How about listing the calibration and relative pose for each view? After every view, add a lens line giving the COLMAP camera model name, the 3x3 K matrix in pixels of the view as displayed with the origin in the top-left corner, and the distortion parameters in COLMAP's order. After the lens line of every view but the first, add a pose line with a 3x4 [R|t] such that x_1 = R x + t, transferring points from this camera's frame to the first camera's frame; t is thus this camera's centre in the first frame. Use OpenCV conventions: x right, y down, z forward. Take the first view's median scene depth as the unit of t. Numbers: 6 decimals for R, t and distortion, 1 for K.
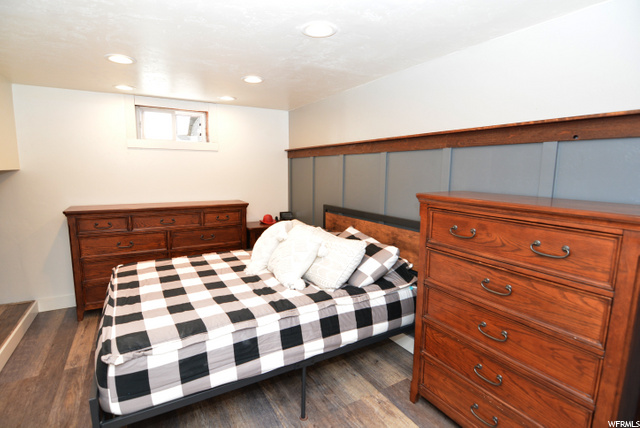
lens RADIAL K [[319.3, 0, 320.0], [0, 319.3, 214.0], [0, 0, 1]] dist [-0.030538, -0.000995]
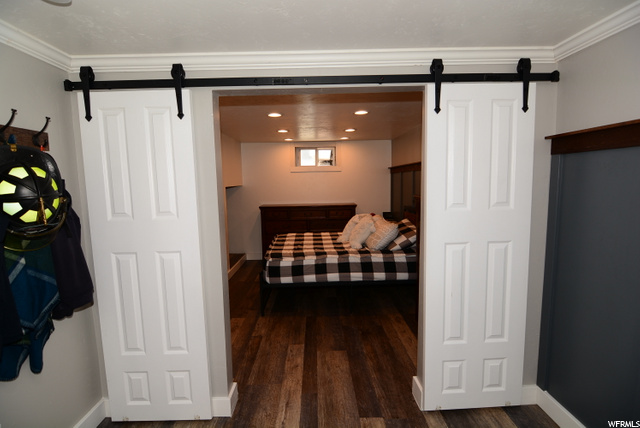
lens RADIAL K [[319.3, 0, 320.0], [0, 319.3, 214.0], [0, 0, 1]] dist [-0.030538, -0.000995]
pose [[0.867288, 0.023337, -0.497259, 0.564660], [-0.039028, 0.999014, -0.021185, 0.073720], [0.496275, 0.037781, 0.867343, -0.606386]]
